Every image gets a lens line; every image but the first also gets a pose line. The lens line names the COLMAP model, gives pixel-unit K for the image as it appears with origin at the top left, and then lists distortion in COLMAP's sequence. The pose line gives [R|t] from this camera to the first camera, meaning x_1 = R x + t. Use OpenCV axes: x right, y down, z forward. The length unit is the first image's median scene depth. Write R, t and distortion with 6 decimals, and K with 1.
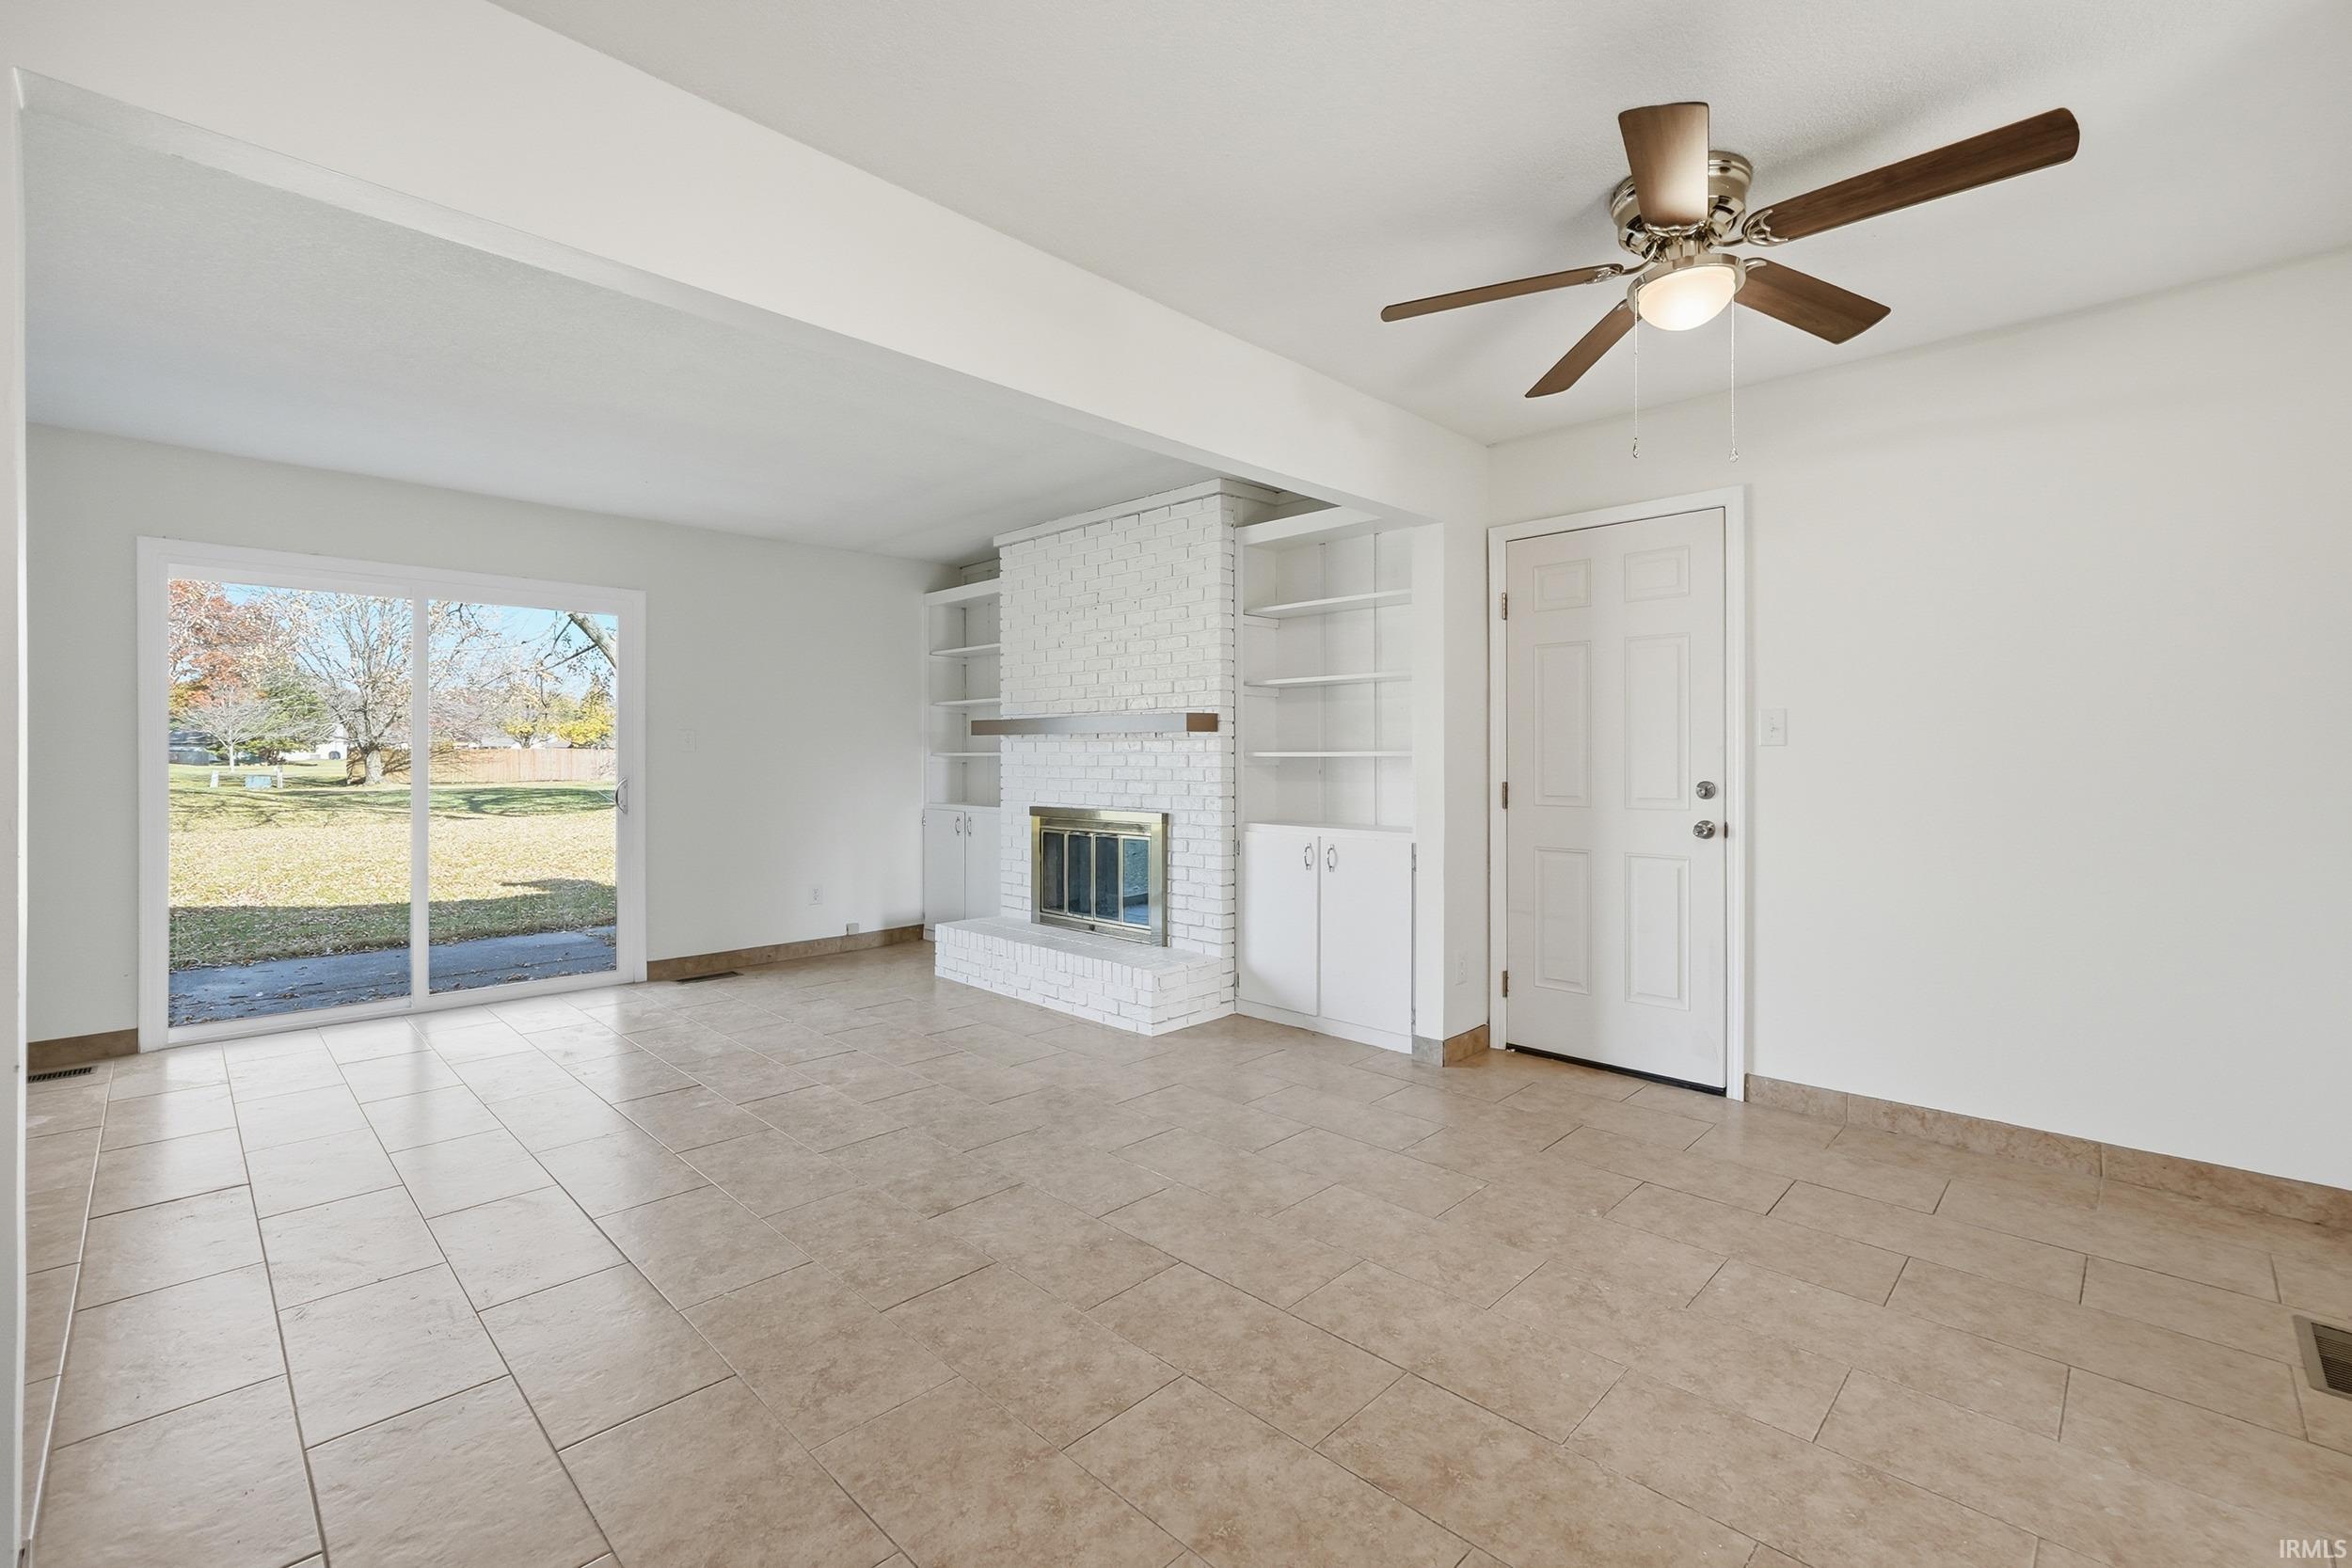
lens RADIAL K [[1006.1, 0, 1180.3], [0, 1006.1, 757.9], [0, 0, 1]] dist [-0.011529, 0.000516]
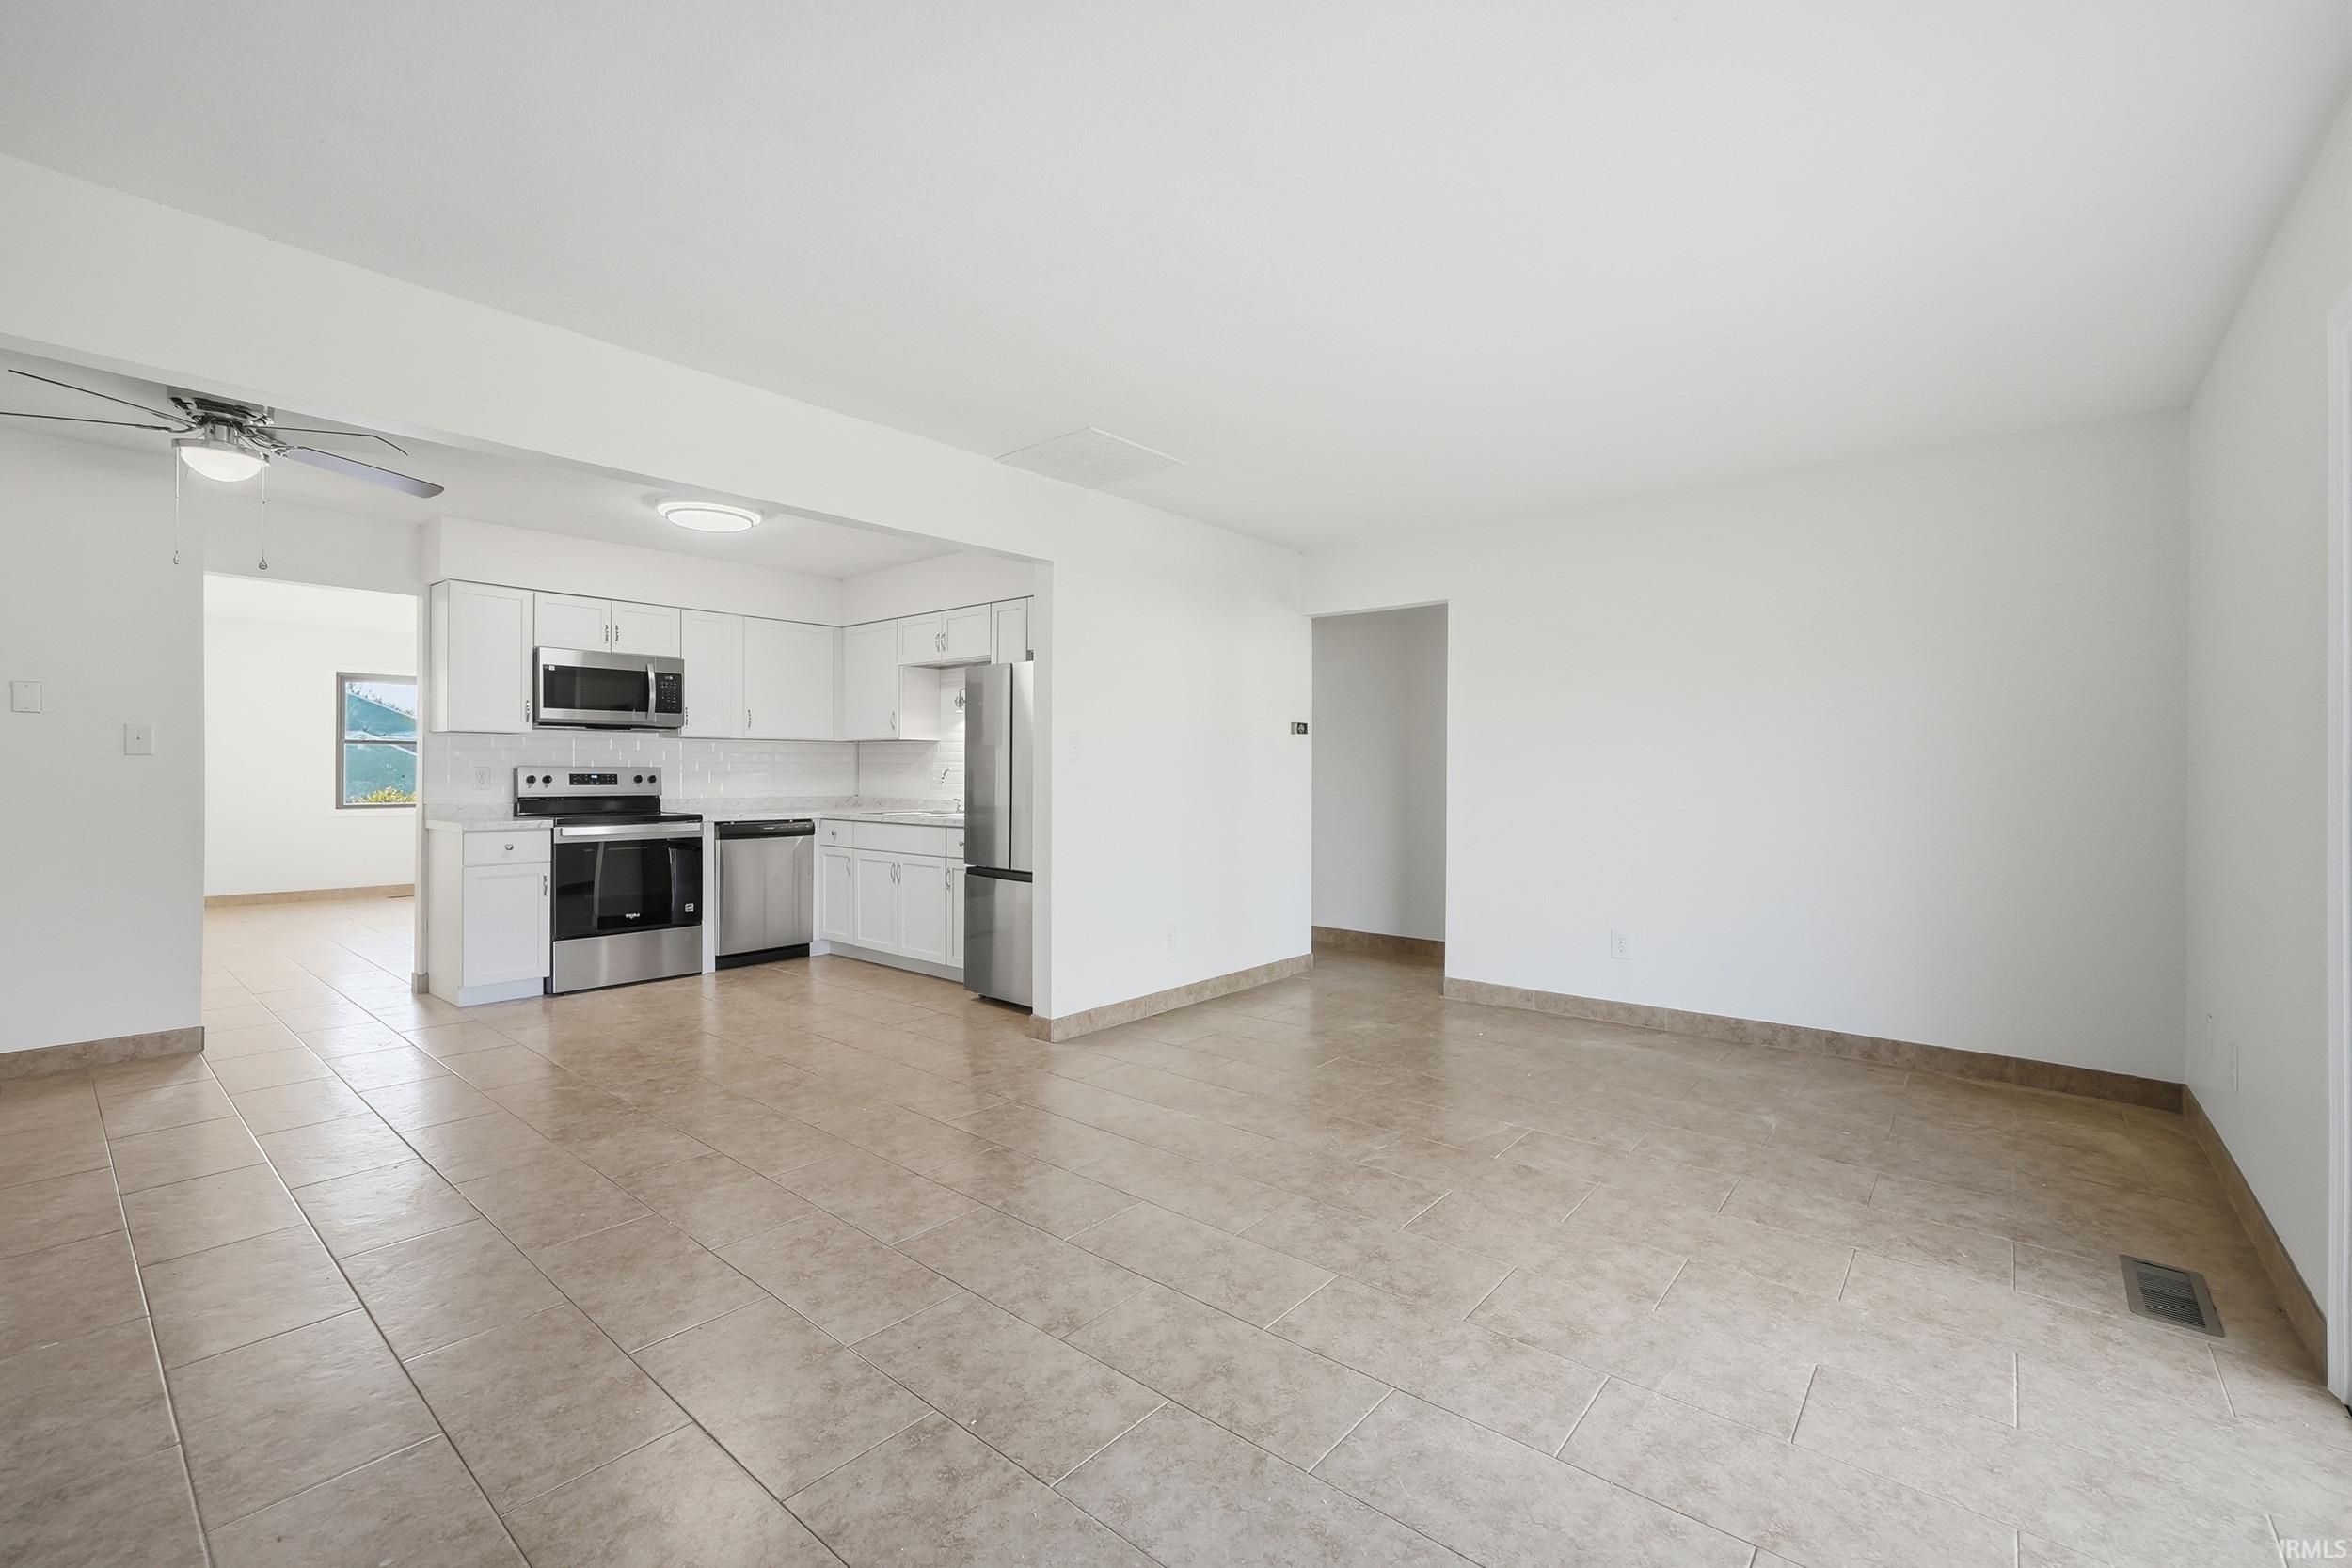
lens RADIAL K [[994.9, 0, 1180.4], [0, 994.9, 766.2], [0, 0, 1]] dist [-0.013376, 0.006320]
pose [[-0.997173, -0.003823, -0.075047, -0.418211], [-0.003514, 0.999985, -0.004258, 0.001874], [0.075062, -0.003983, -0.997171, 1.307754]]
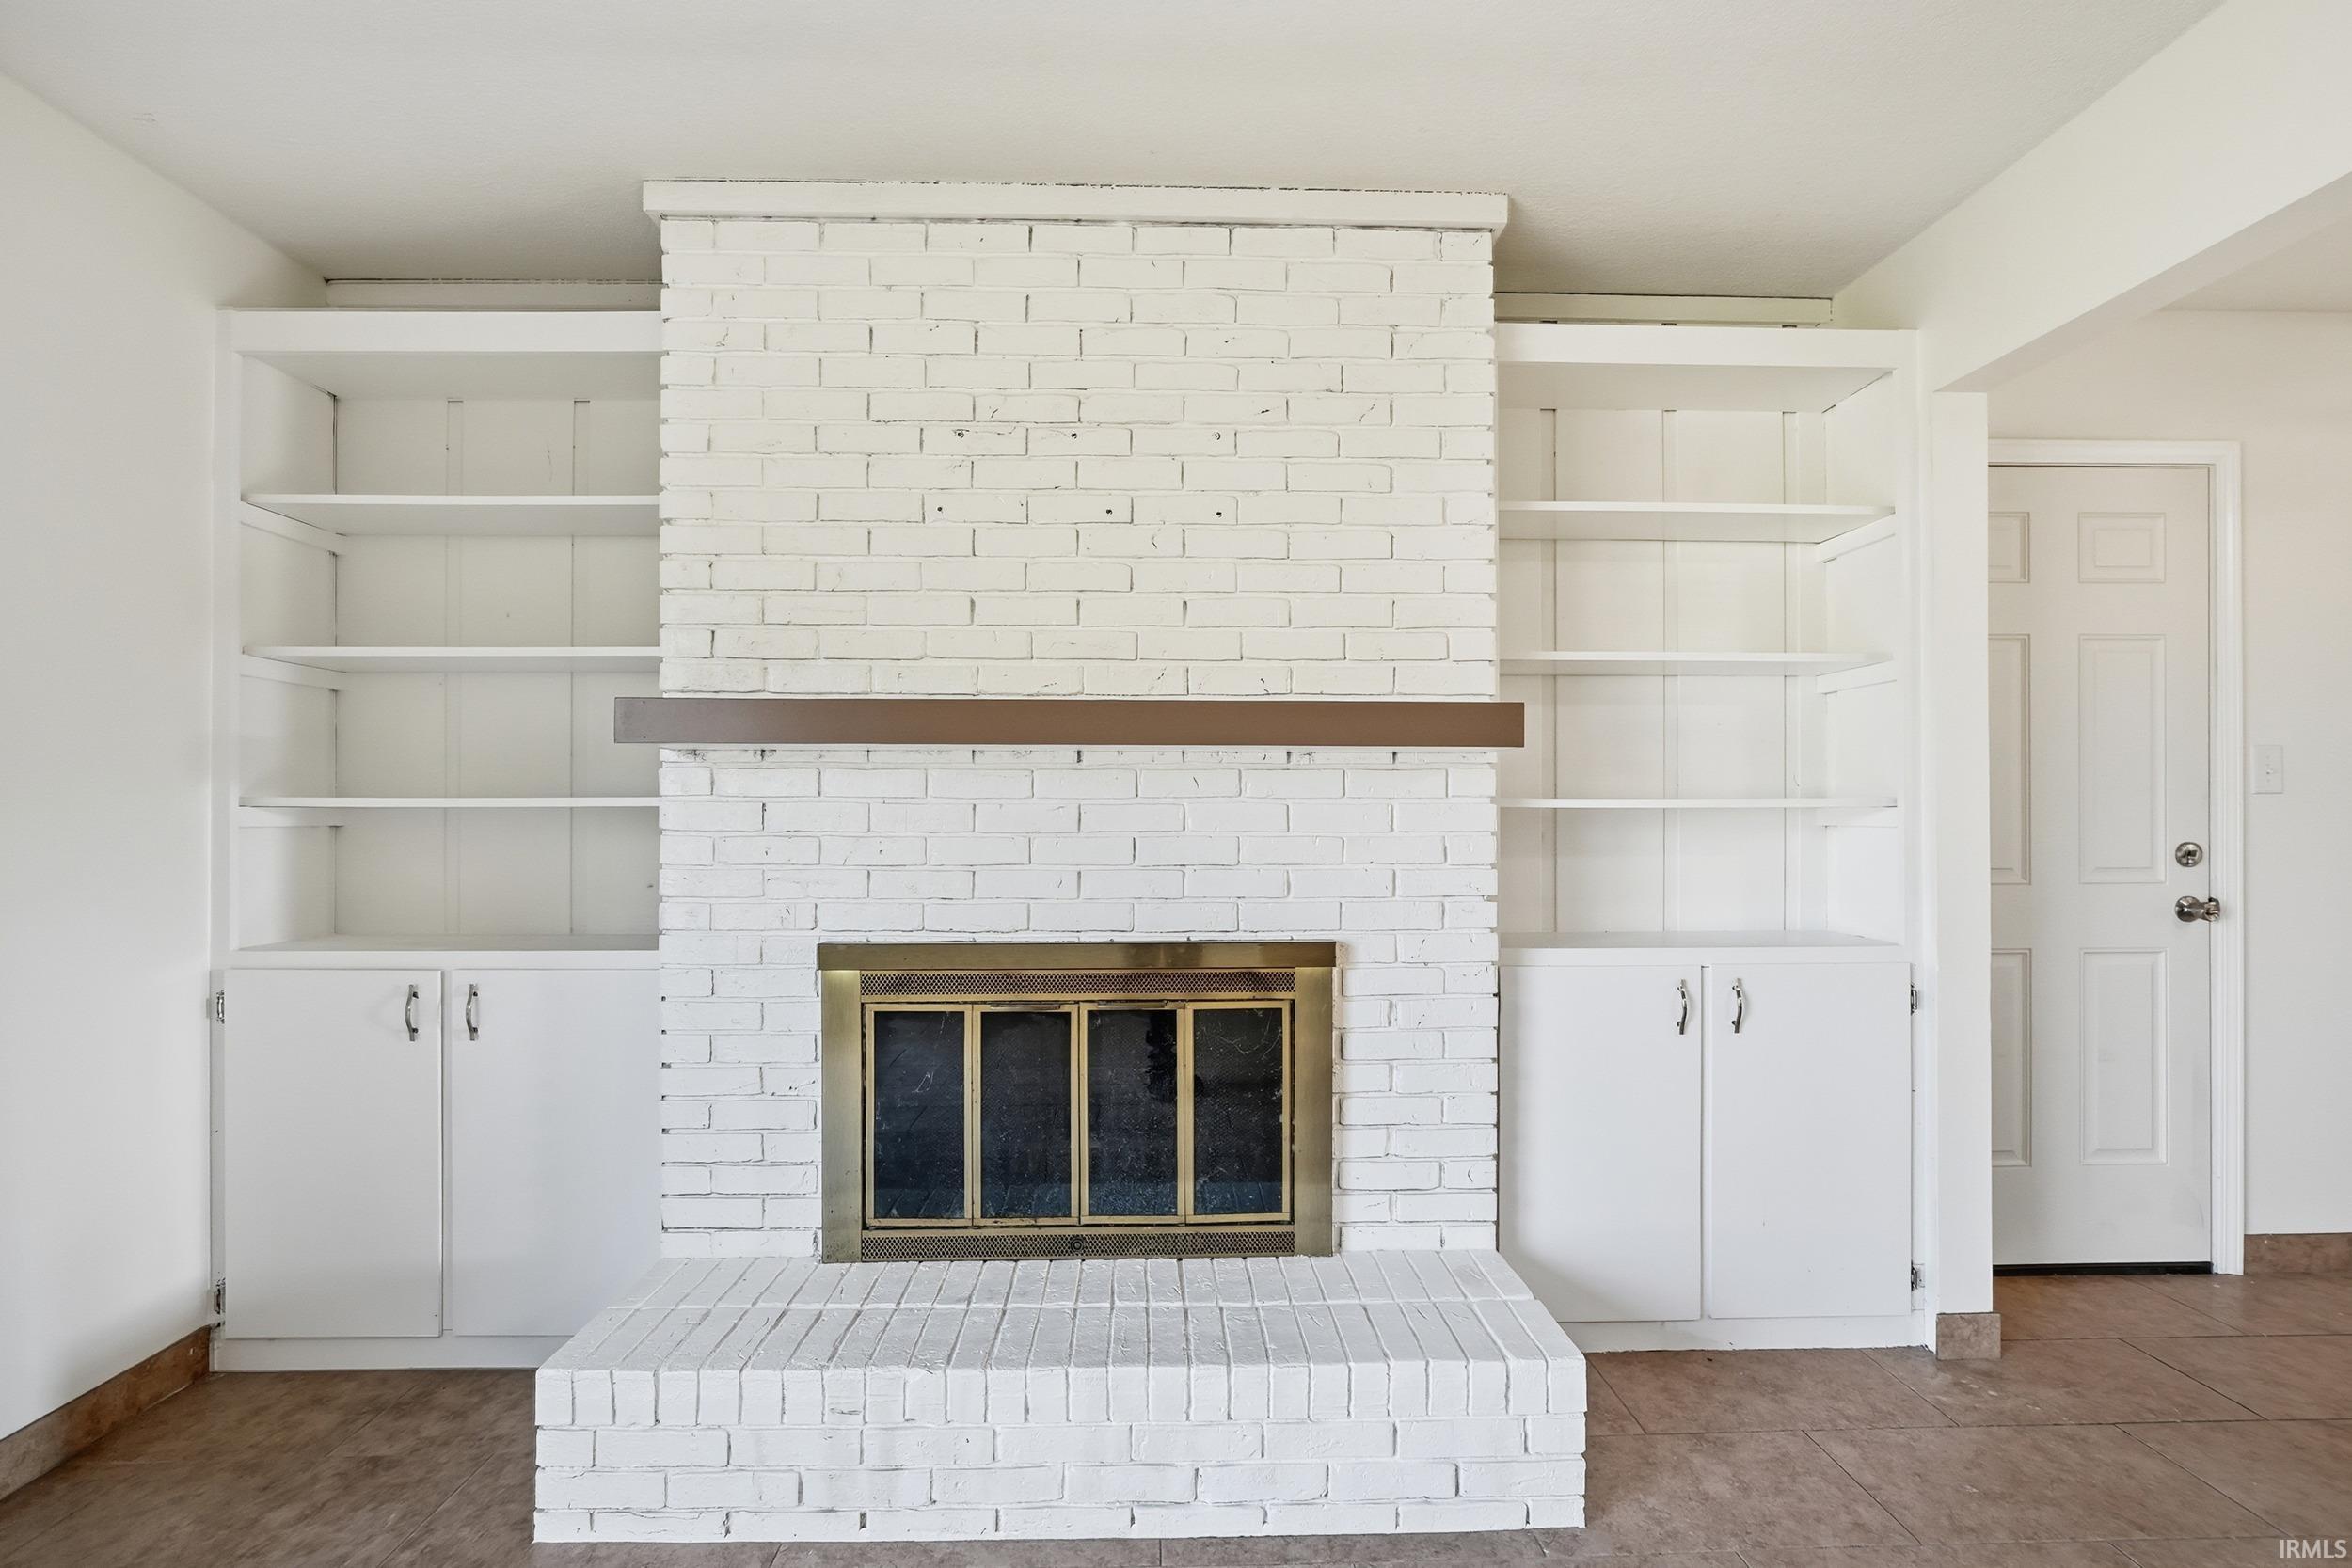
lens RADIAL K [[1021.0, 0, 1171.6], [0, 1021.0, 812.4], [0, 0, 1]] dist [-0.008972, 0.000512]
pose [[0.695243, 0.002137, 0.718771, -0.411942], [0.001795, 0.999987, -0.004709, 0.002935], [-0.718772, 0.004564, 0.695230, 0.822703]]
